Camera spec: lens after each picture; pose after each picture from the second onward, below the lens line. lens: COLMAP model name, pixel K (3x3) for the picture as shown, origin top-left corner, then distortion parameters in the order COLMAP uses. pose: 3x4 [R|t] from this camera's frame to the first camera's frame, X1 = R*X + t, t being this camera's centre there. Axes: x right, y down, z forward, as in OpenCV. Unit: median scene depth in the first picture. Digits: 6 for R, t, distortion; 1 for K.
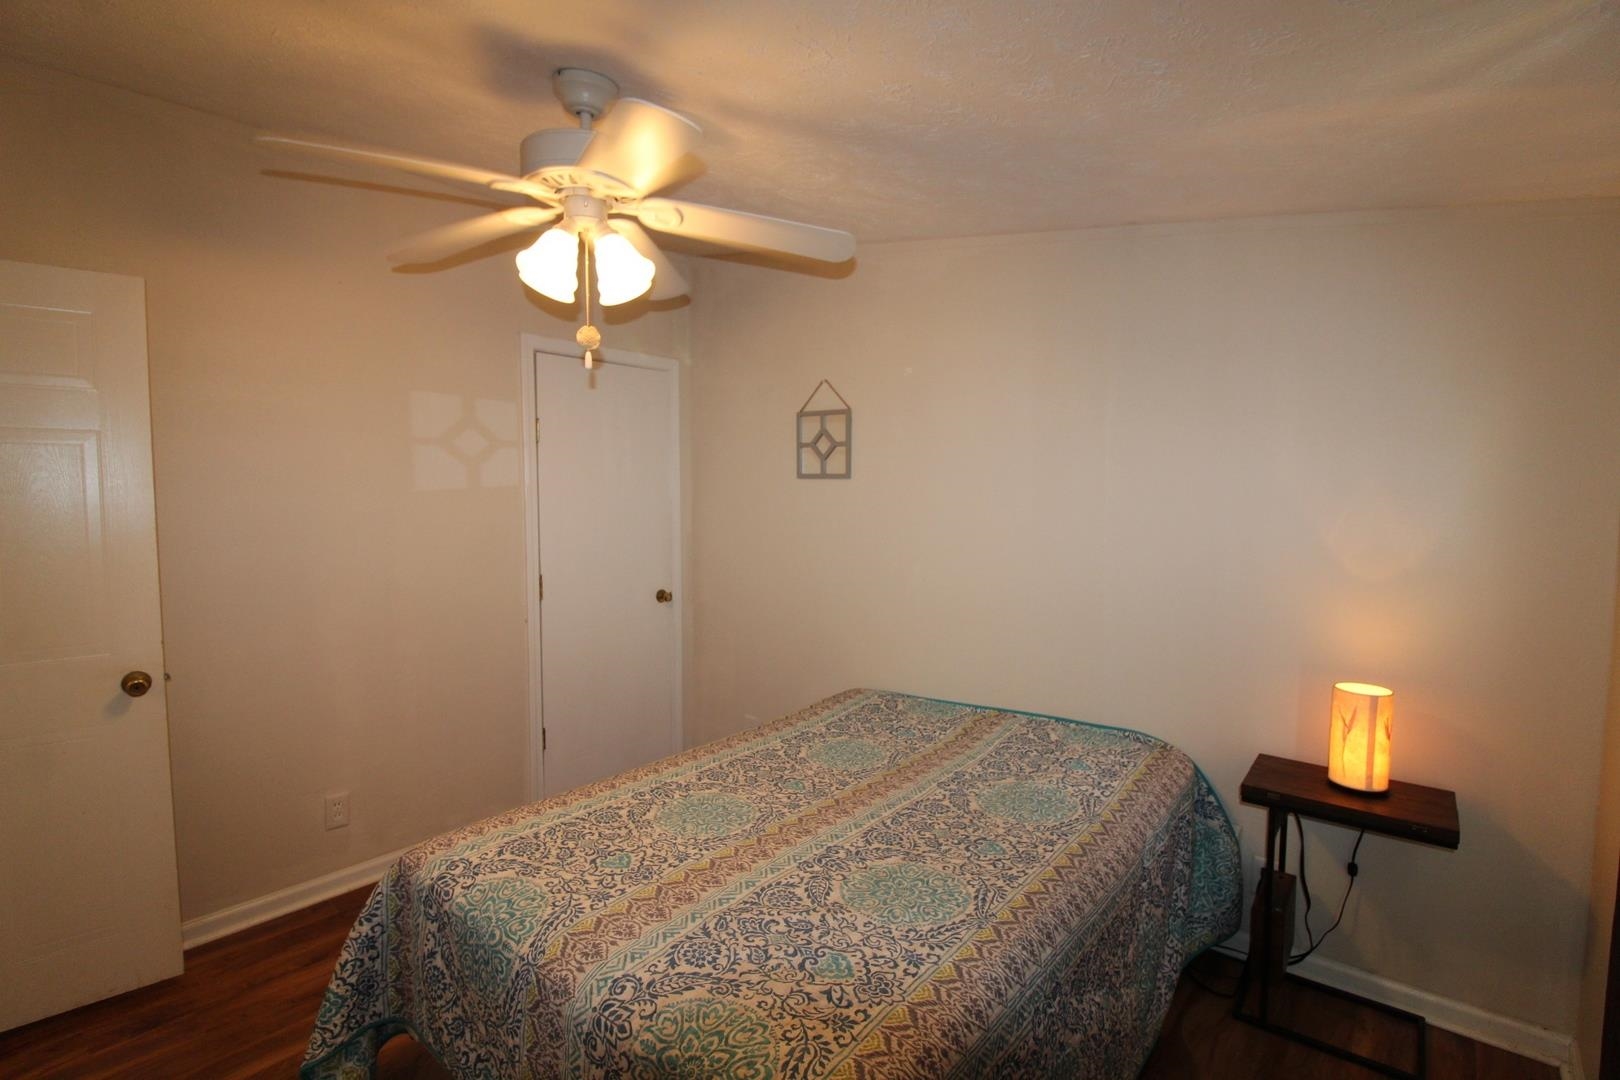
lens RADIAL K [[753.2, 0, 811.2], [0, 753.2, 536.3], [0, 0, 1]] dist [0.001405, 0.000036]
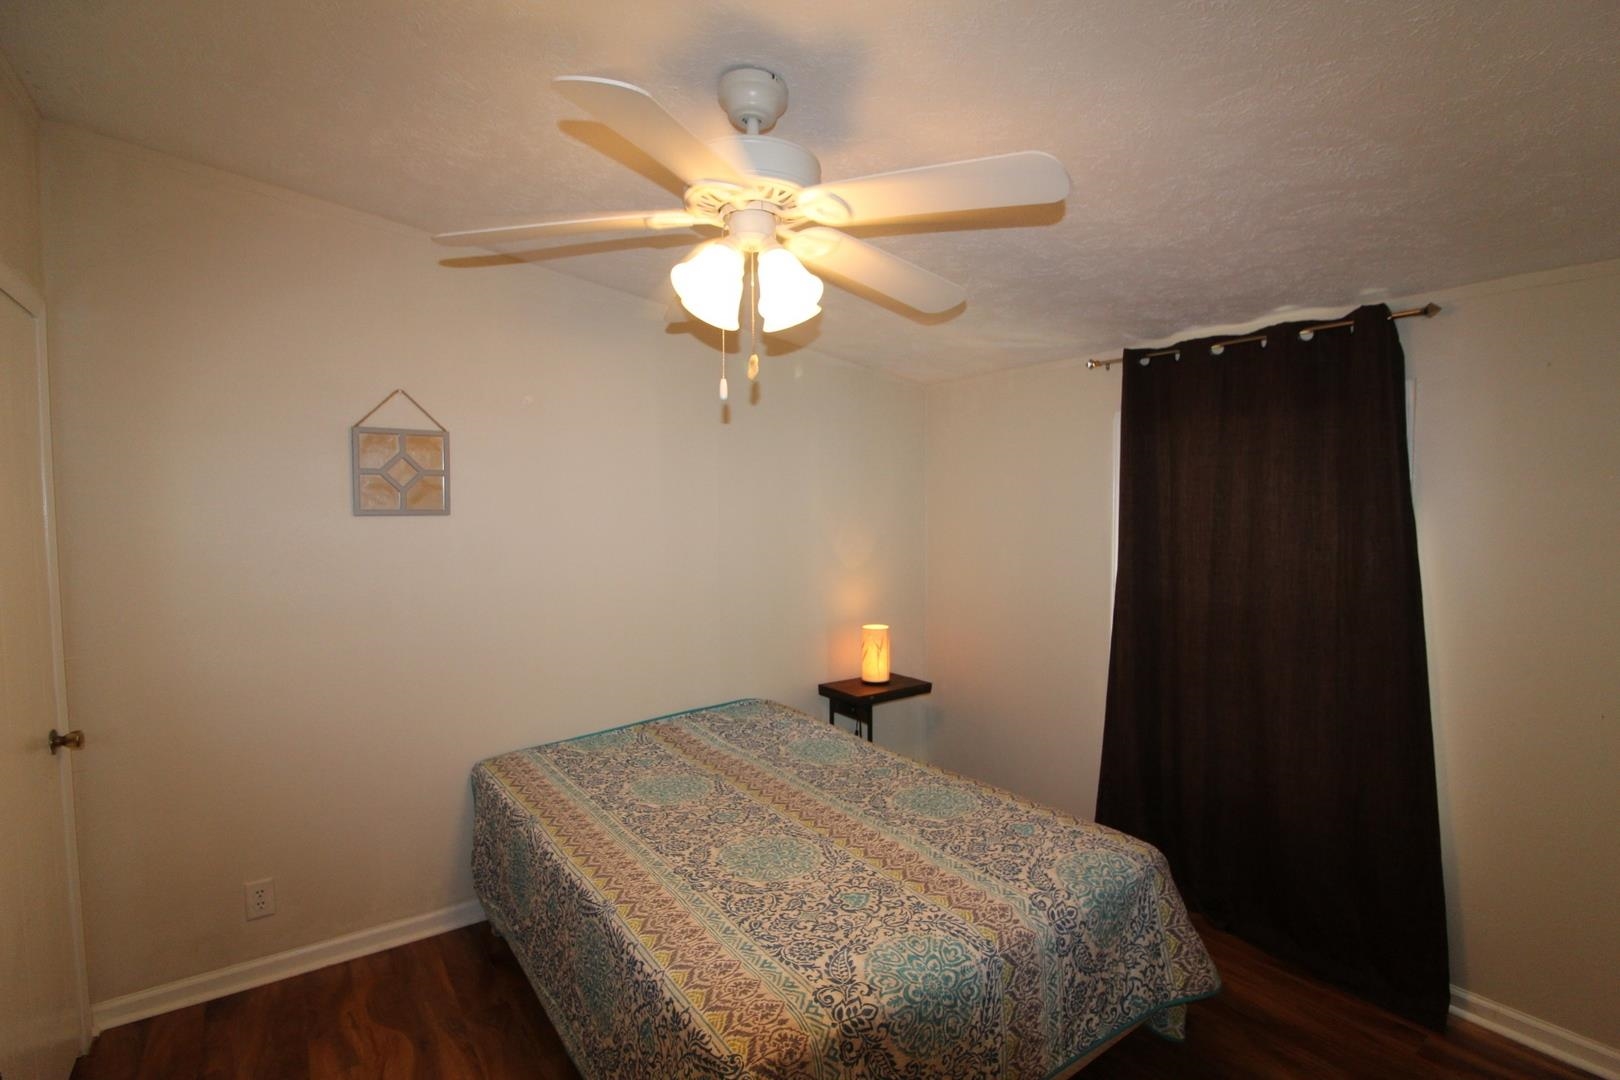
lens RADIAL K [[753.2, 0, 811.2], [0, 753.2, 536.3], [0, 0, 1]] dist [0.001405, 0.000036]
pose [[0.258859, -0.041282, 0.965033, -1.157667], [0.066307, 0.997489, 0.024884, -0.085591], [-0.963637, 0.057547, 0.260946, 0.709396]]
